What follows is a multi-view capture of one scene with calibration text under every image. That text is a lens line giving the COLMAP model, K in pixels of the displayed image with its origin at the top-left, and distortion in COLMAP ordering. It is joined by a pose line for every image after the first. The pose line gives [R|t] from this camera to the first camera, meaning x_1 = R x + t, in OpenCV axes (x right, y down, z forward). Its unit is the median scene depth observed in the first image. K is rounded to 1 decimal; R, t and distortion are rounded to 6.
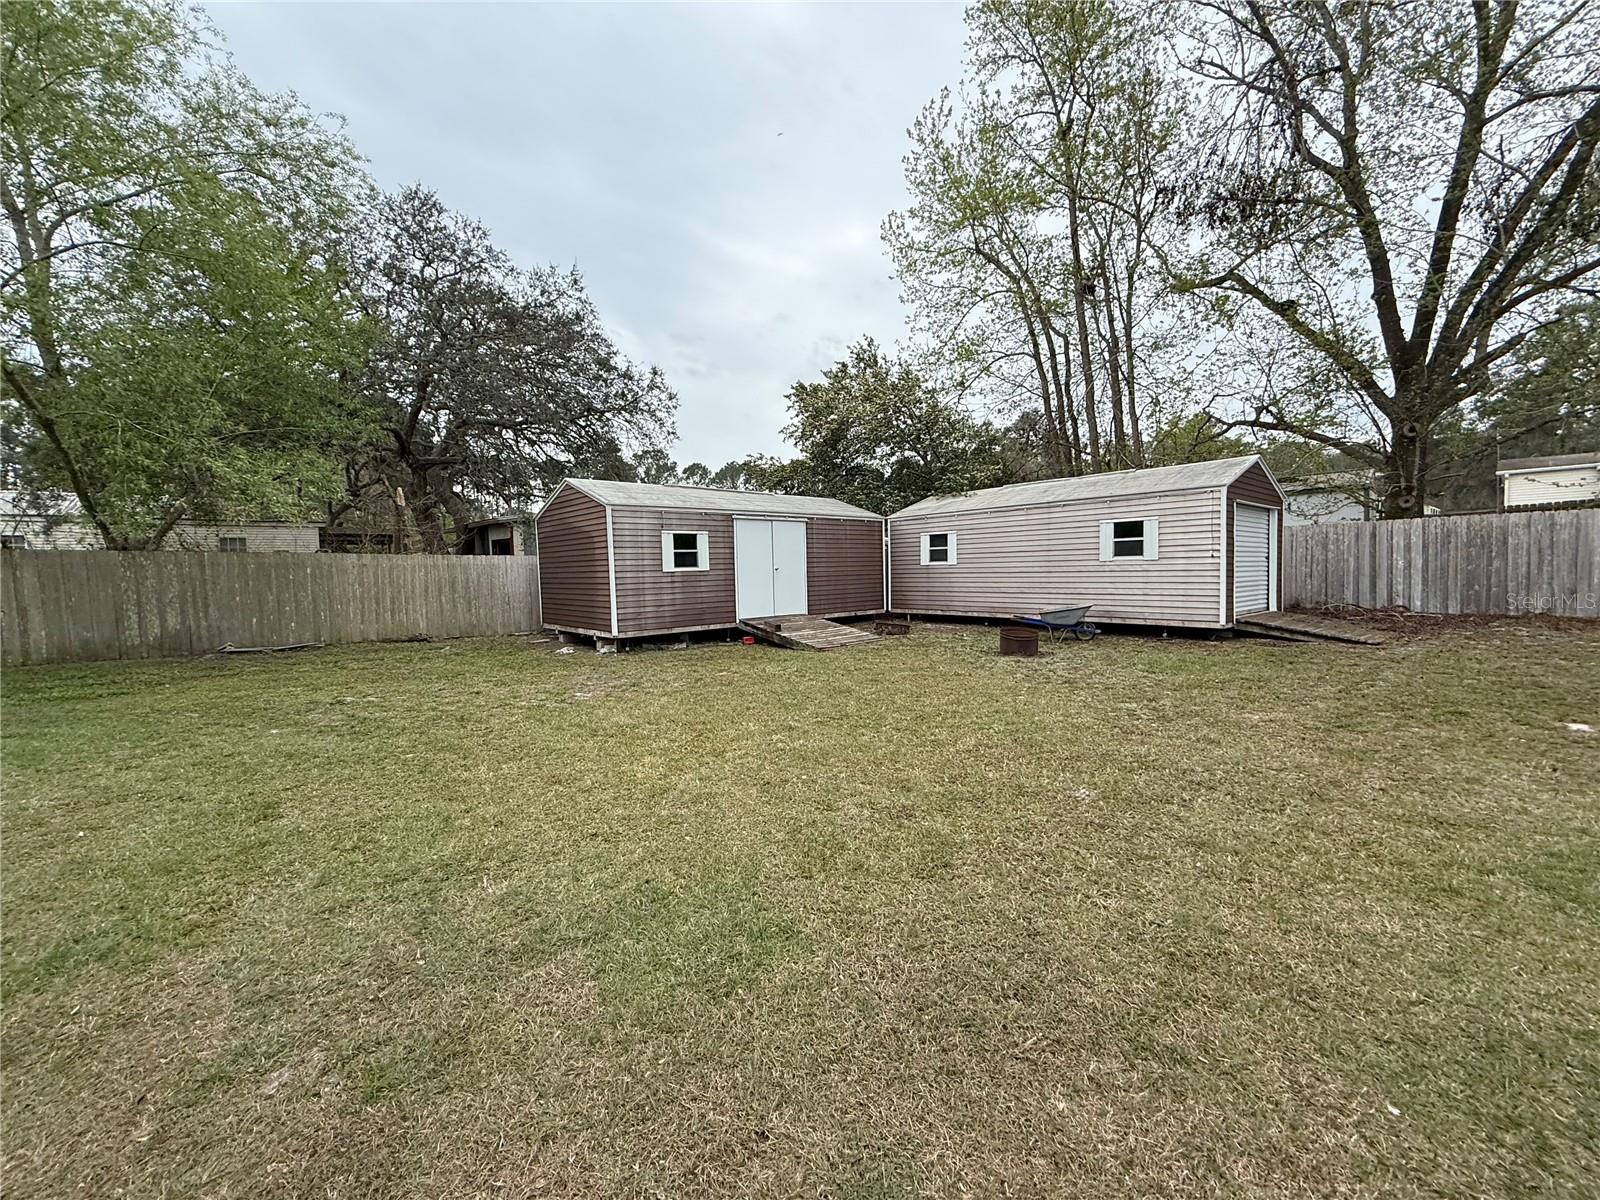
lens RADIAL K [[640.0, 0, 799.7], [0, 640.0, 601.7], [0, 0, 1]] dist [0.002096, 0.000255]
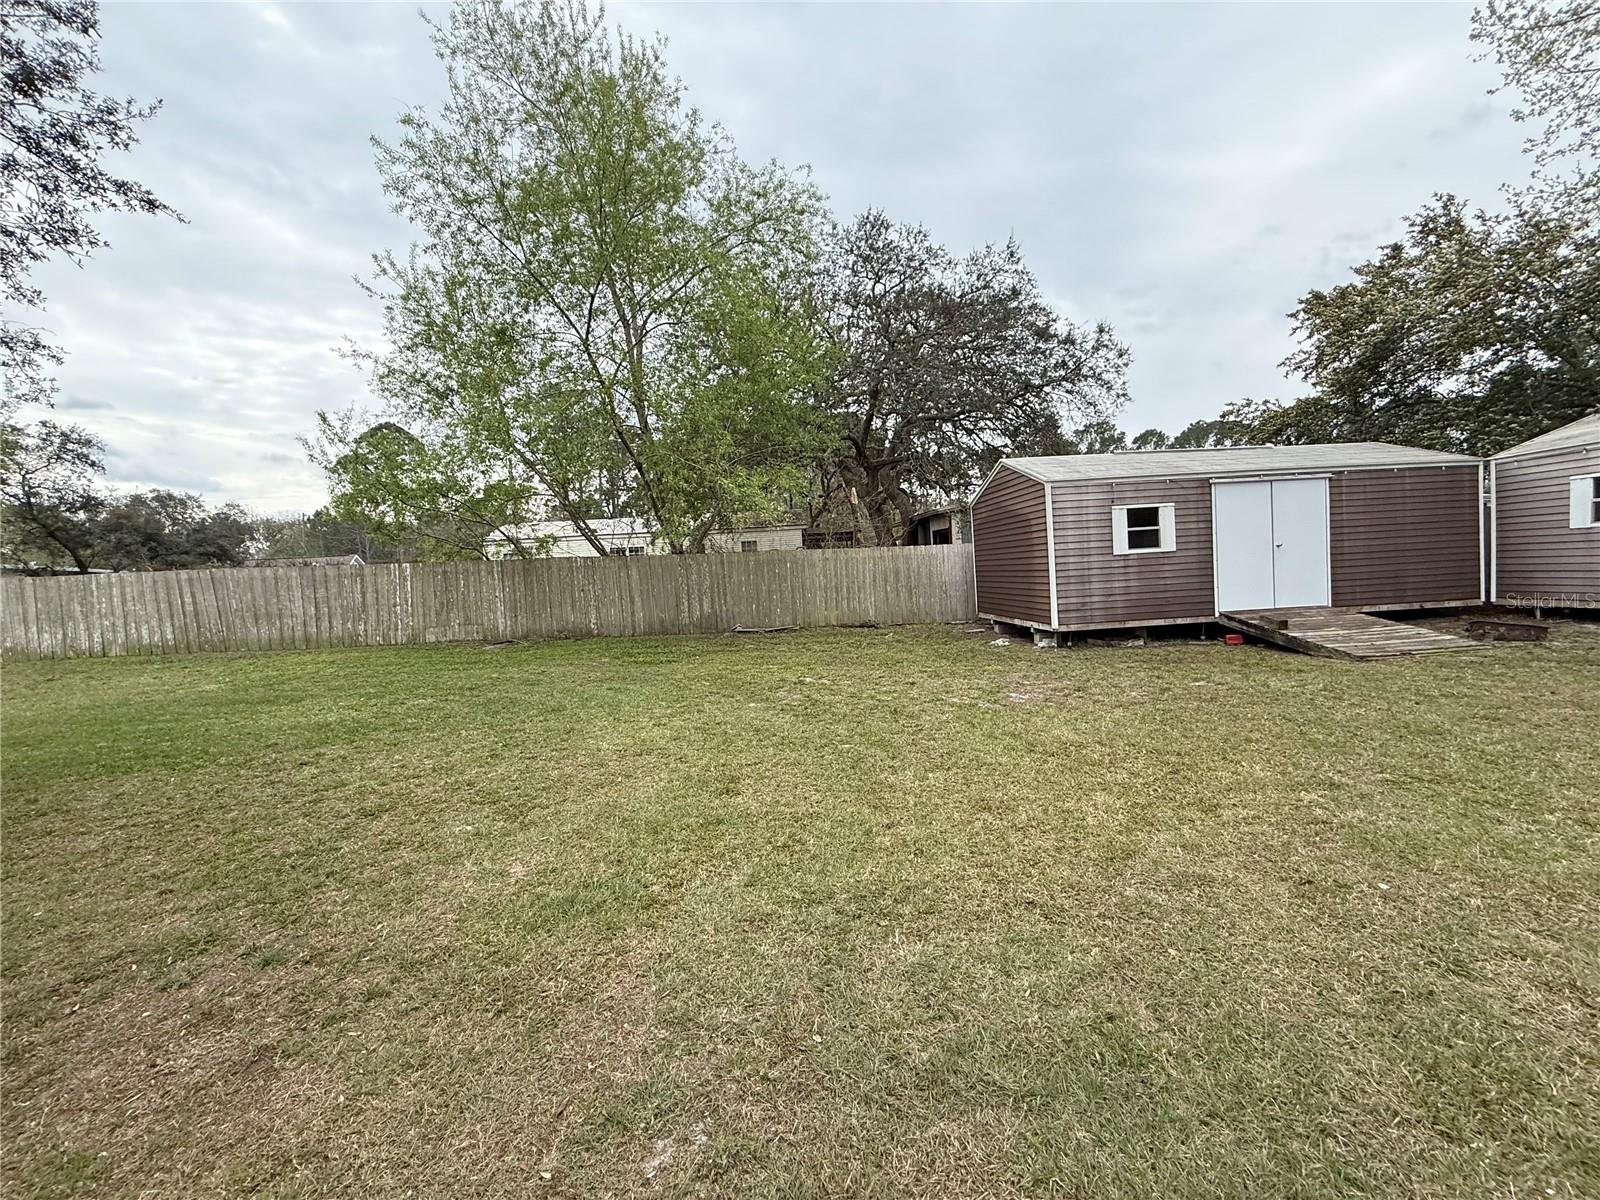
lens RADIAL K [[639.9, 0, 799.3], [0, 639.9, 598.9], [0, 0, 1]] dist [0.000531, -0.000062]
pose [[0.790443, 0.004884, -0.612516, -0.022269], [0.005355, 0.999875, 0.014884, -0.002952], [0.612512, -0.015045, 0.790318, 0.070866]]
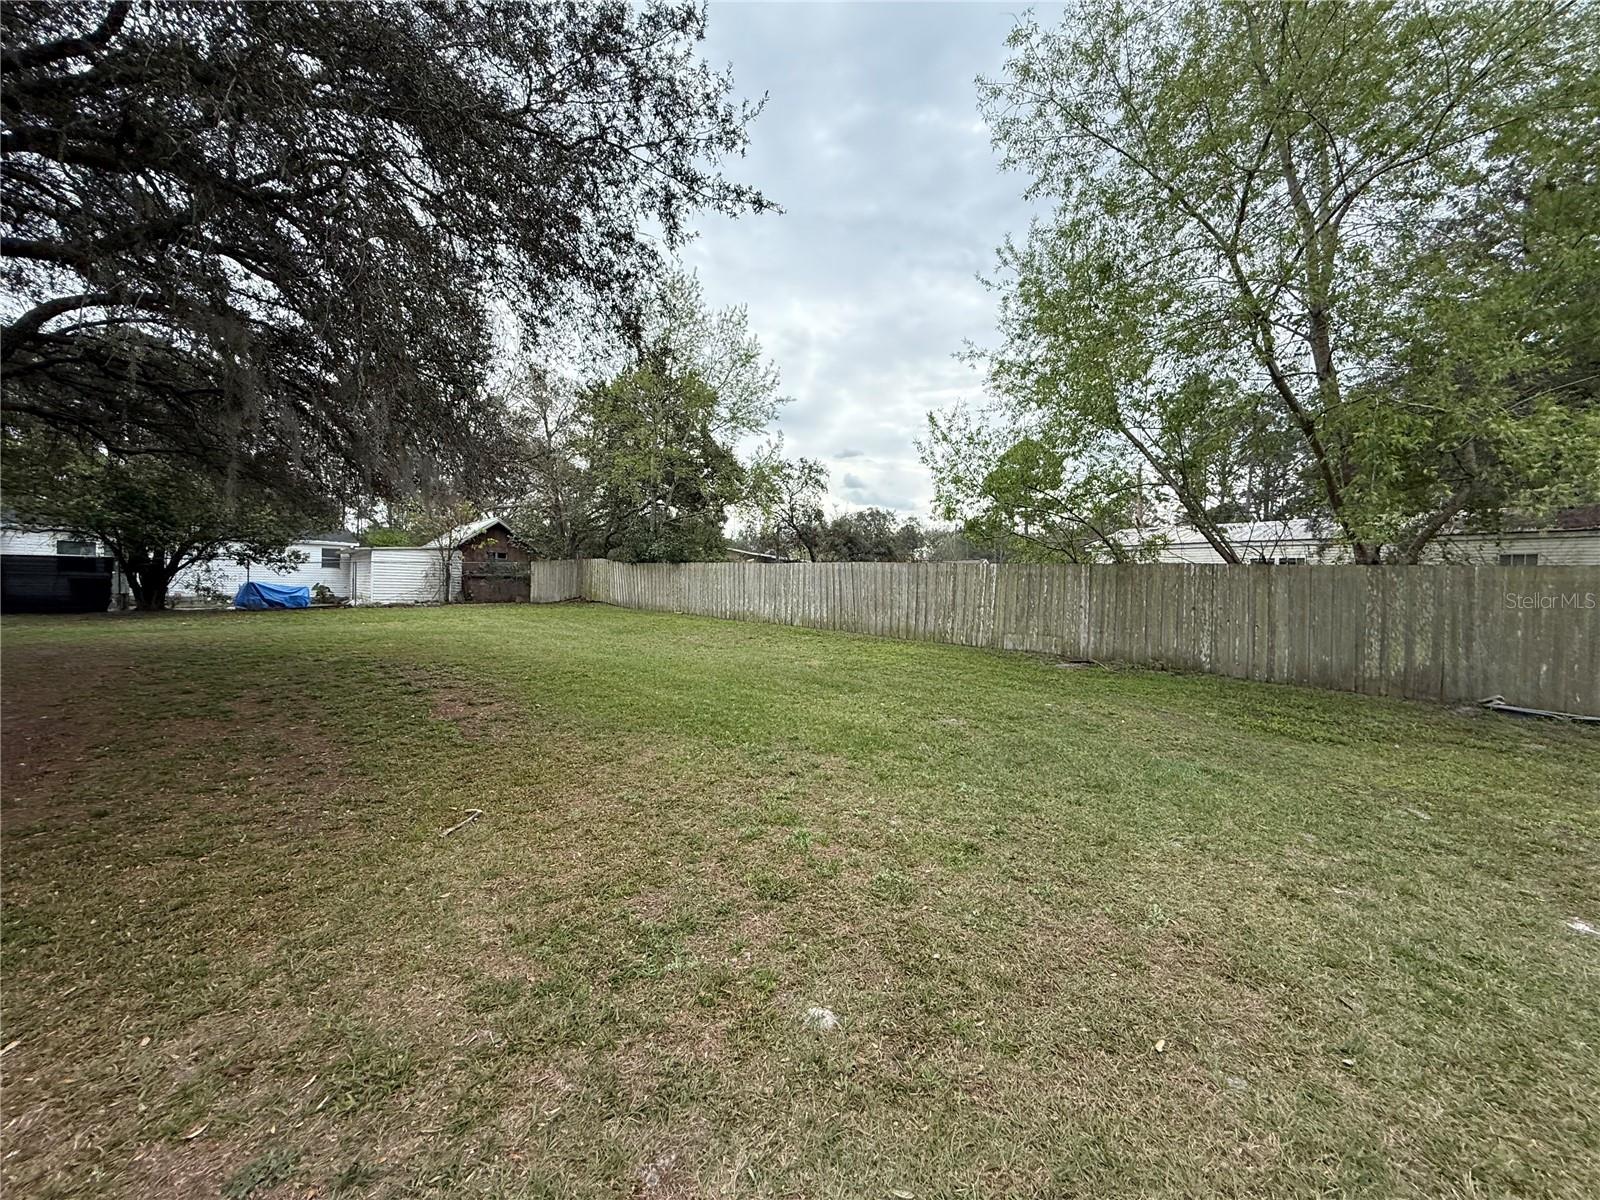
lens RADIAL K [[636.9, 0, 800.0], [0, 636.9, 600.0], [0, 0, 1]] dist [0.000968, 0.000281]
pose [[0.006285, 0.035490, -0.999350, -0.182225], [-0.078097, 0.996335, 0.034892, -0.003384], [0.996926, 0.077827, 0.009034, 0.203625]]
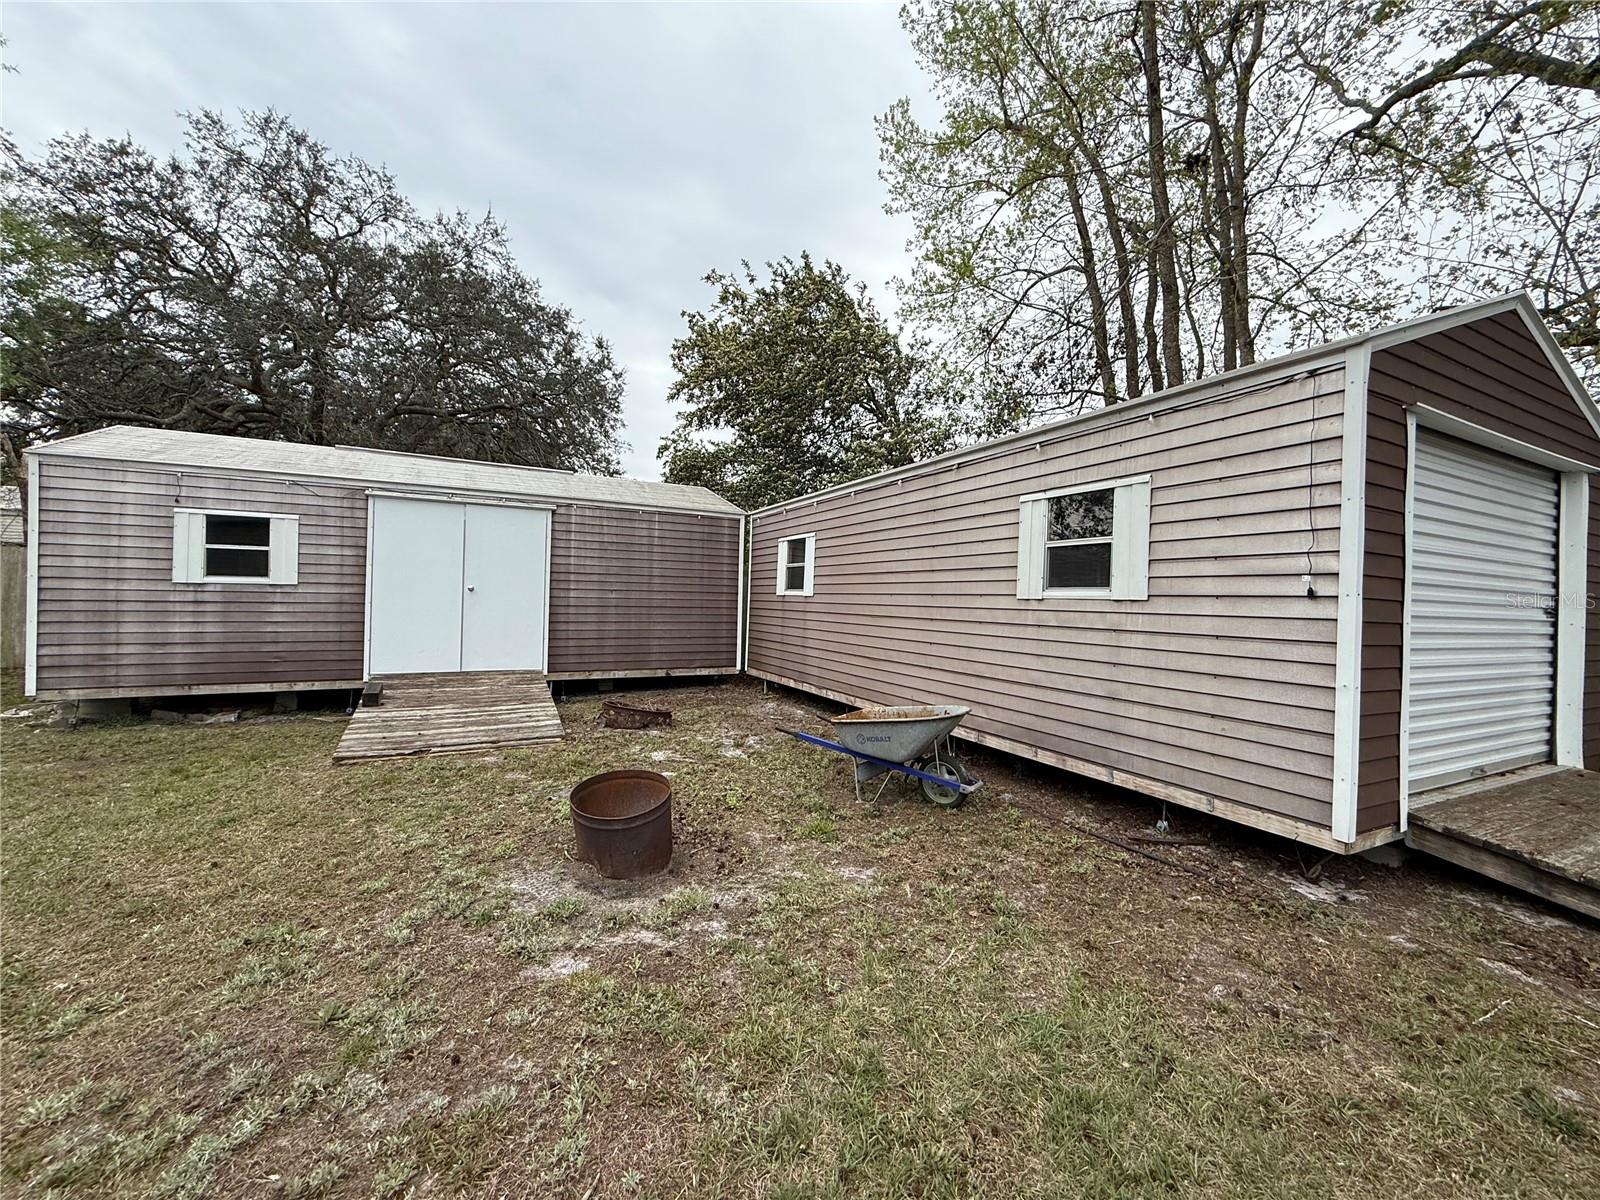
lens RADIAL K [[625.0, 0, 817.6], [0, 625.0, 599.4], [0, 0, 1]] dist [-0.000147, 0.000003]
pose [[0.970135, 0.044292, -0.238487, 0.422264], [-0.056354, 0.997441, -0.043995, -0.037233], [0.235928, 0.056121, 0.970149, 0.573394]]
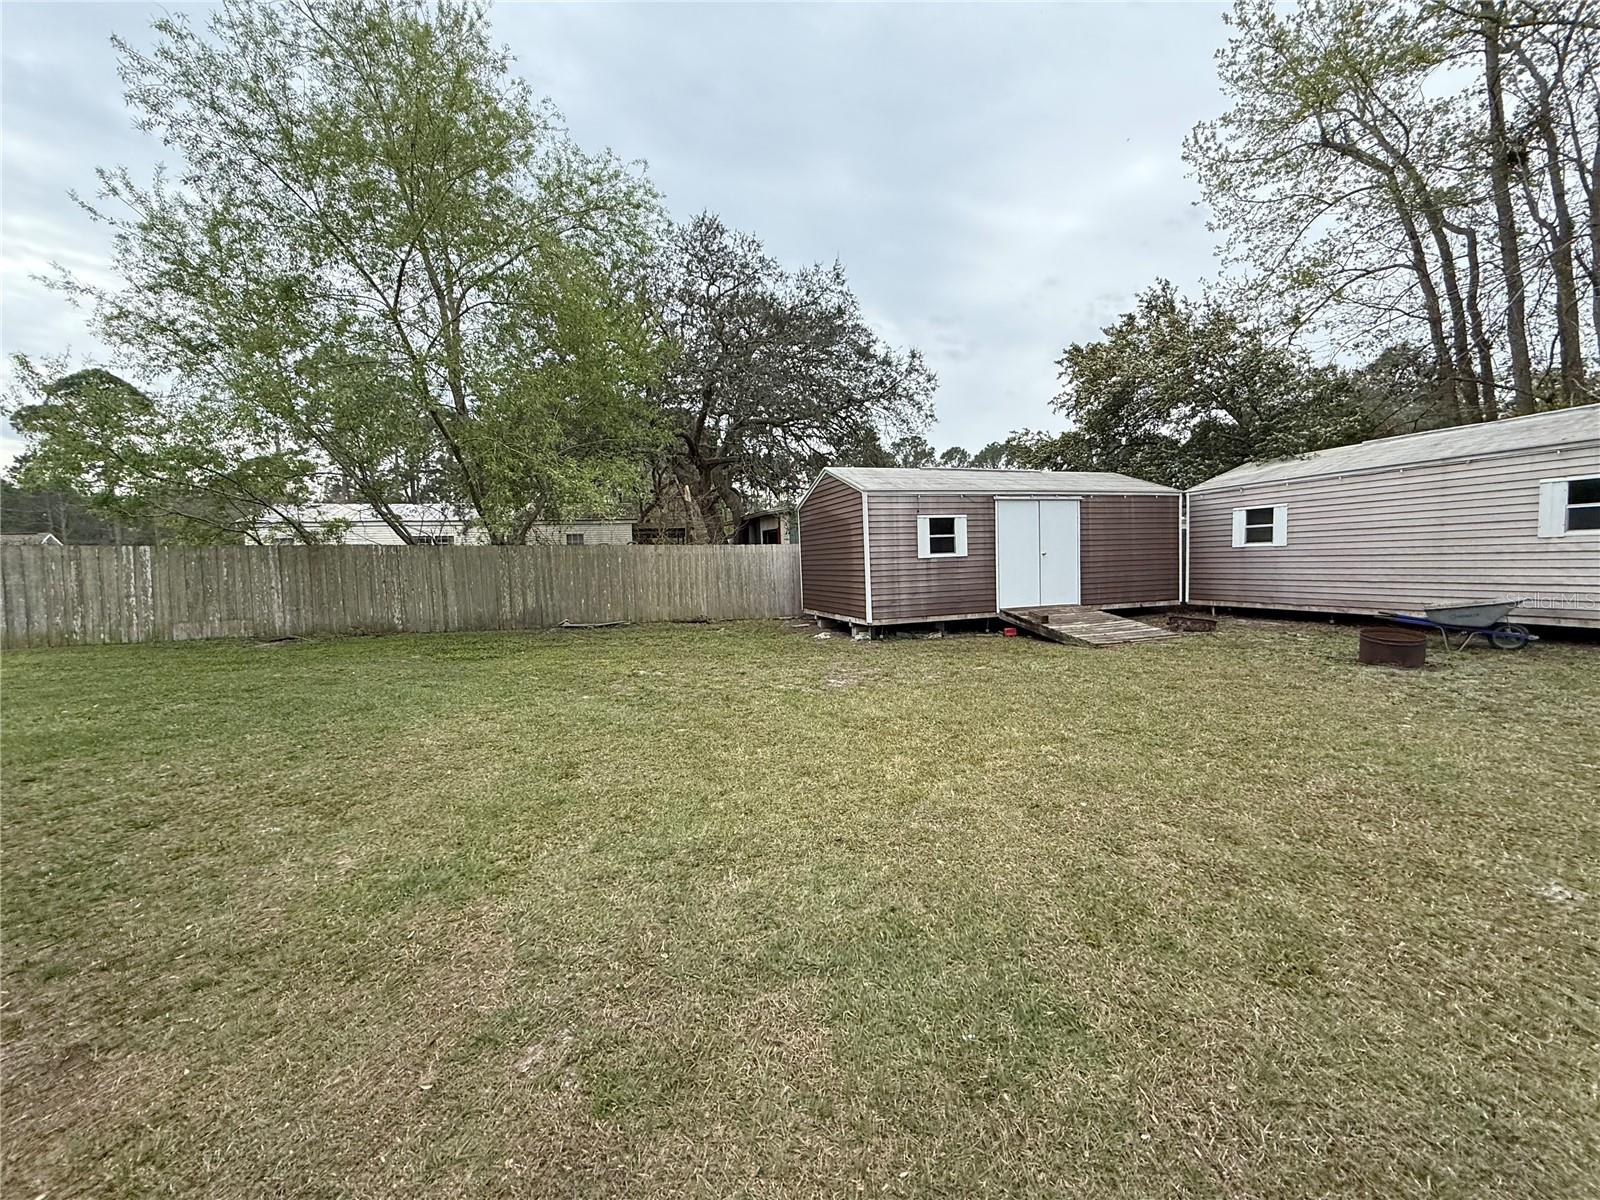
lens RADIAL K [[640.3, 0, 800.0], [0, 640.3, 600.0], [0, 0, 1]] dist [0.001517, -0.000122]
pose [[0.923269, 0.016279, -0.383810, -0.006603], [-0.009608, 0.999768, 0.019292, -0.000541], [0.384035, -0.014124, 0.923211, 0.037441]]
